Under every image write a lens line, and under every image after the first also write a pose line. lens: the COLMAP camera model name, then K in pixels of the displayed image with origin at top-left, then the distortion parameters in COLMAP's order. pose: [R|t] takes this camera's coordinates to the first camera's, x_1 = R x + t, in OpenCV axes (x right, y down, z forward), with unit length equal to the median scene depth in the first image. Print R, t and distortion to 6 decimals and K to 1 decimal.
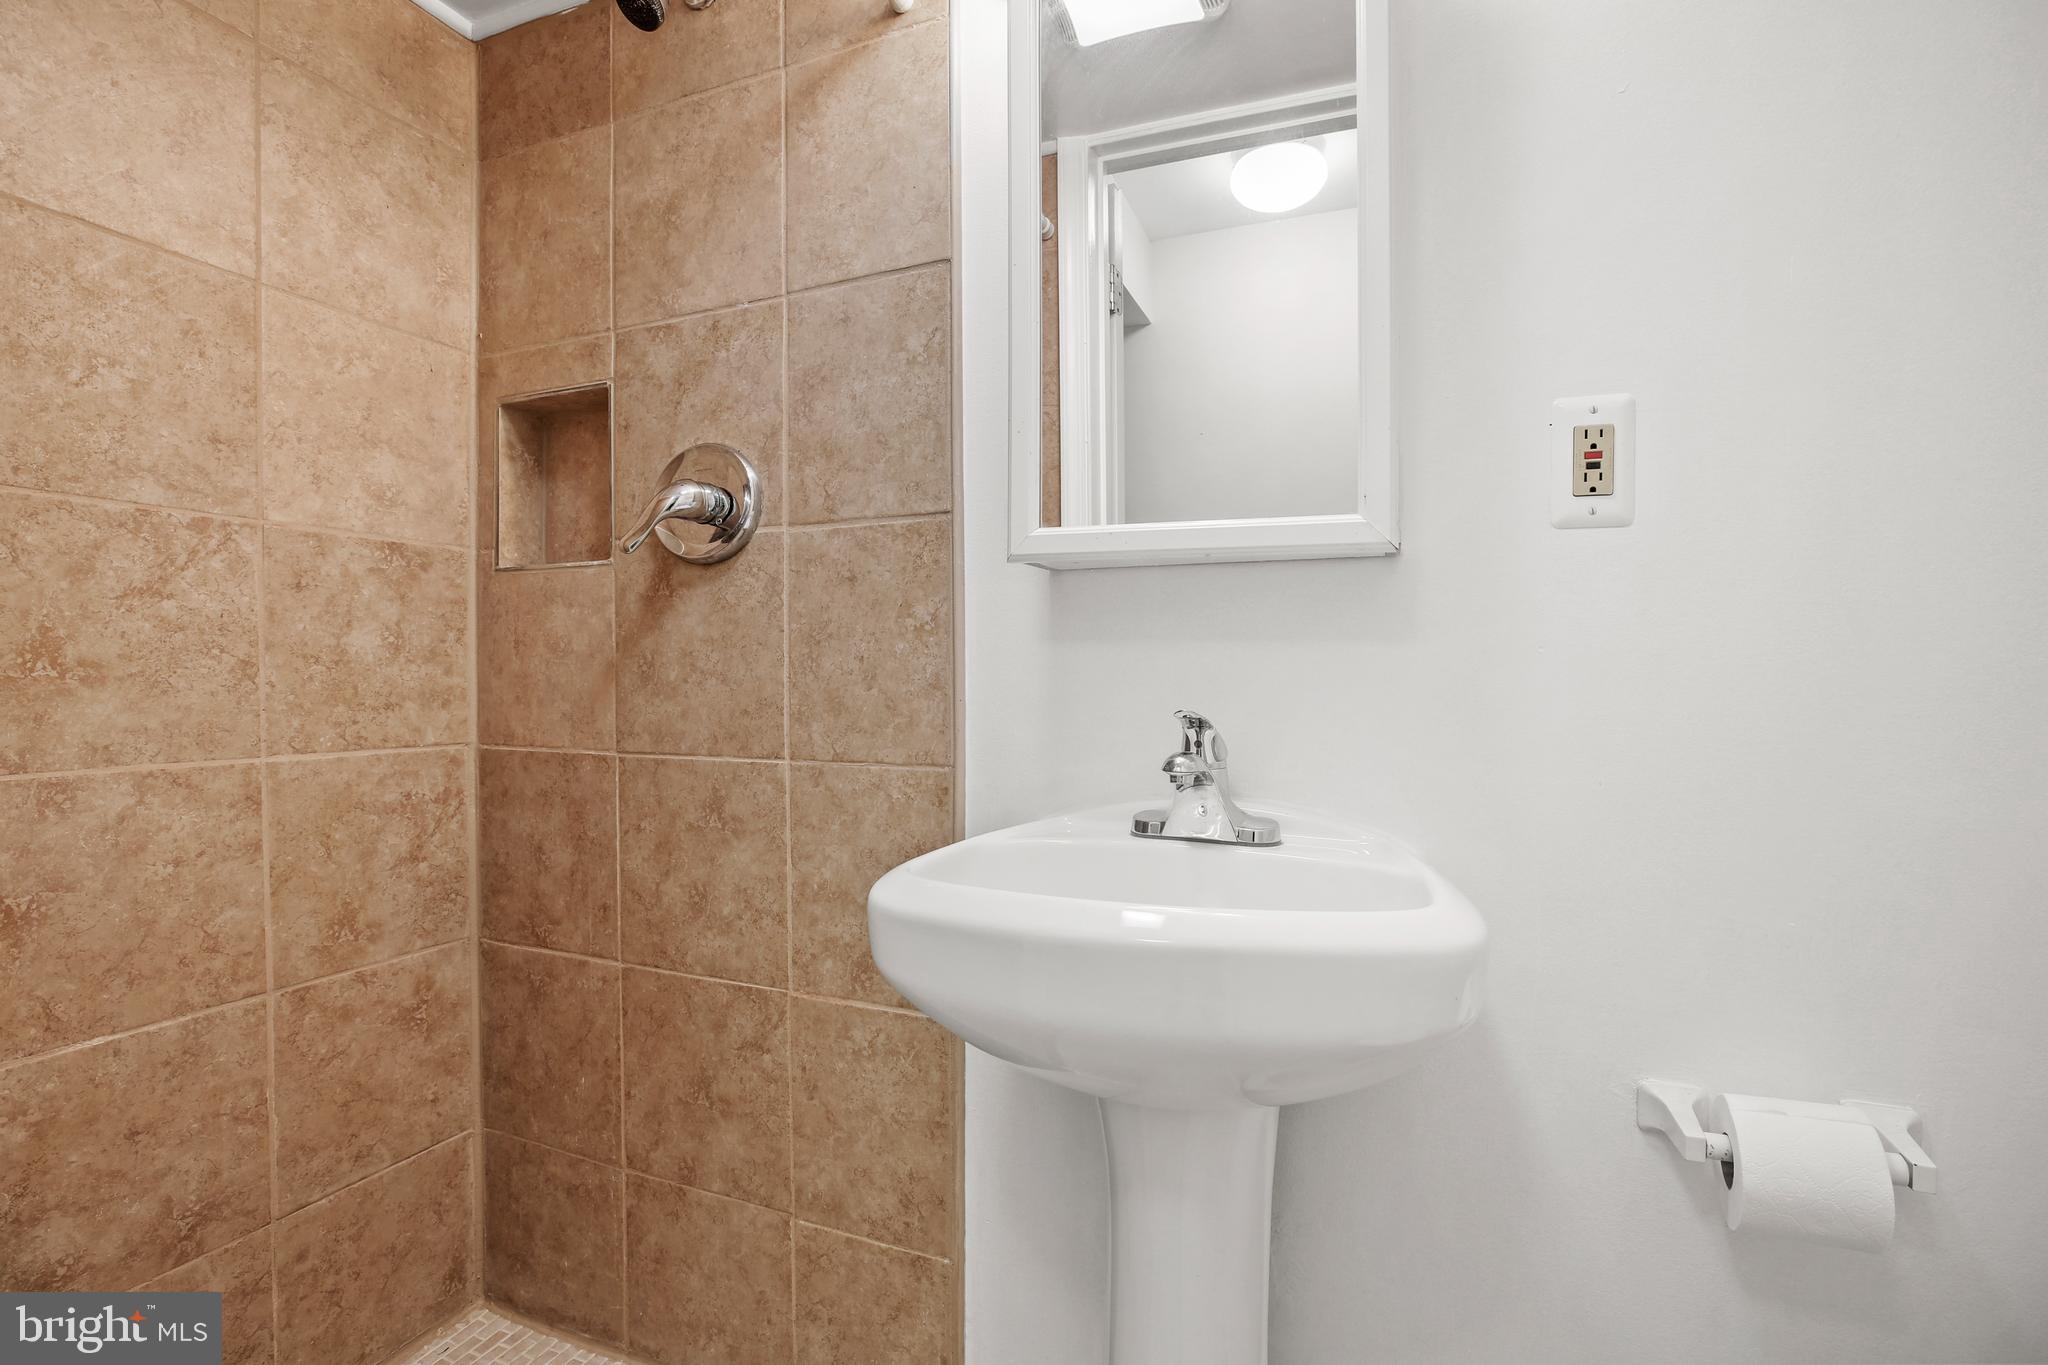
lens RADIAL K [[941.0, 0, 1024.2], [0, 941.0, 683.1], [0, 0, 1]] dist [-0.031954, 0.006594]
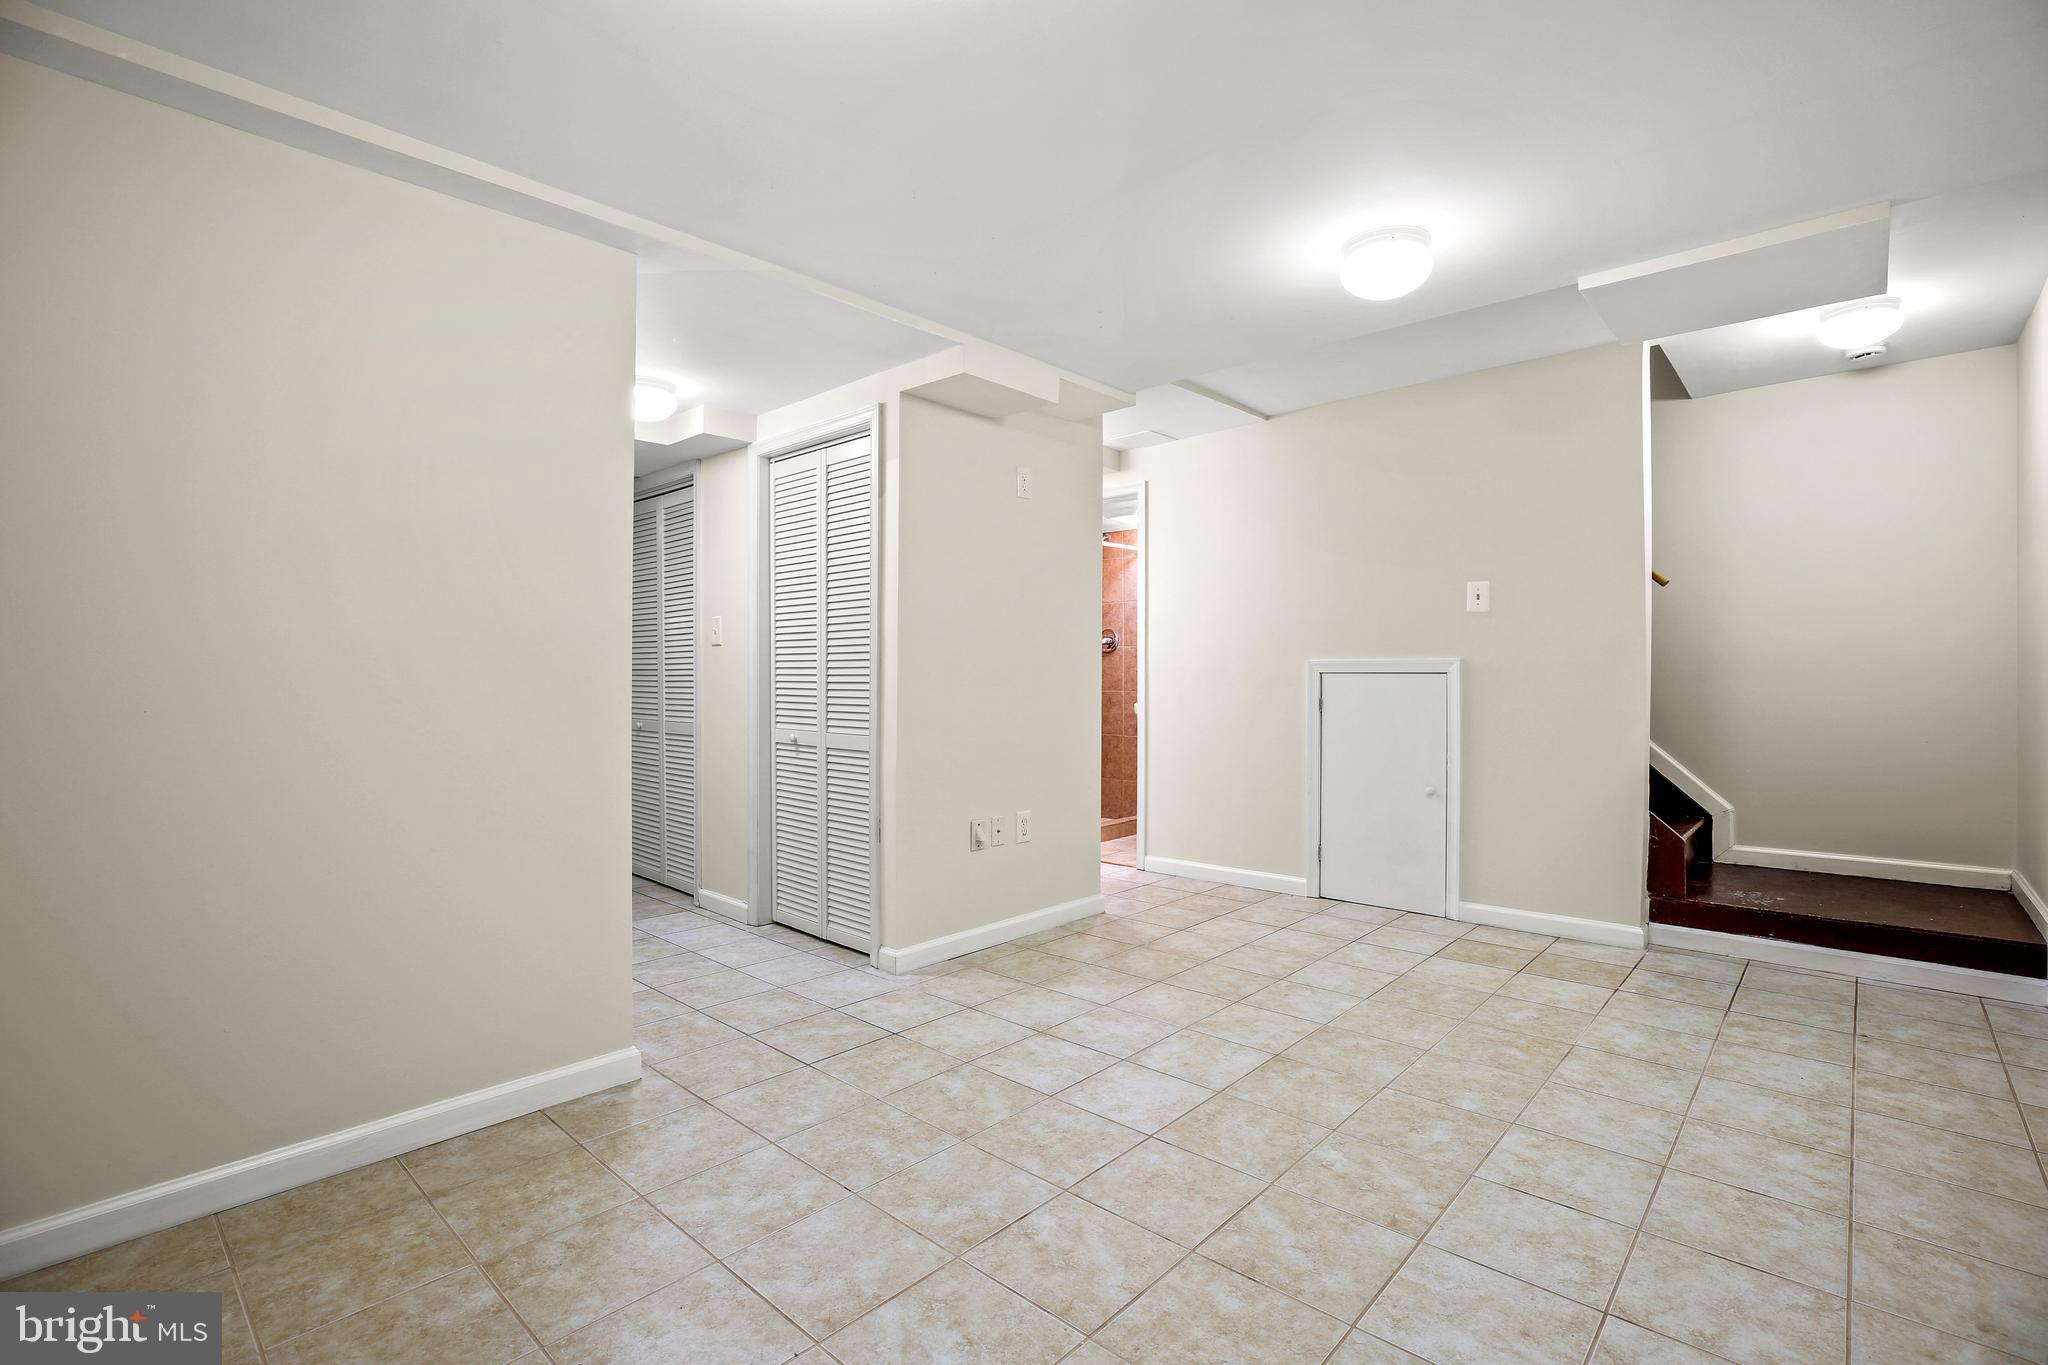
lens RADIAL K [[941.0, 0, 1022.8], [0, 941.0, 678.9], [0, 0, 1]] dist [-0.031954, 0.006594]
pose [[0.933759, 0.006769, -0.357838, 1.088925], [-0.009878, 0.999928, -0.006862, 0.054718], [0.357766, 0.009942, 0.933758, -4.051512]]
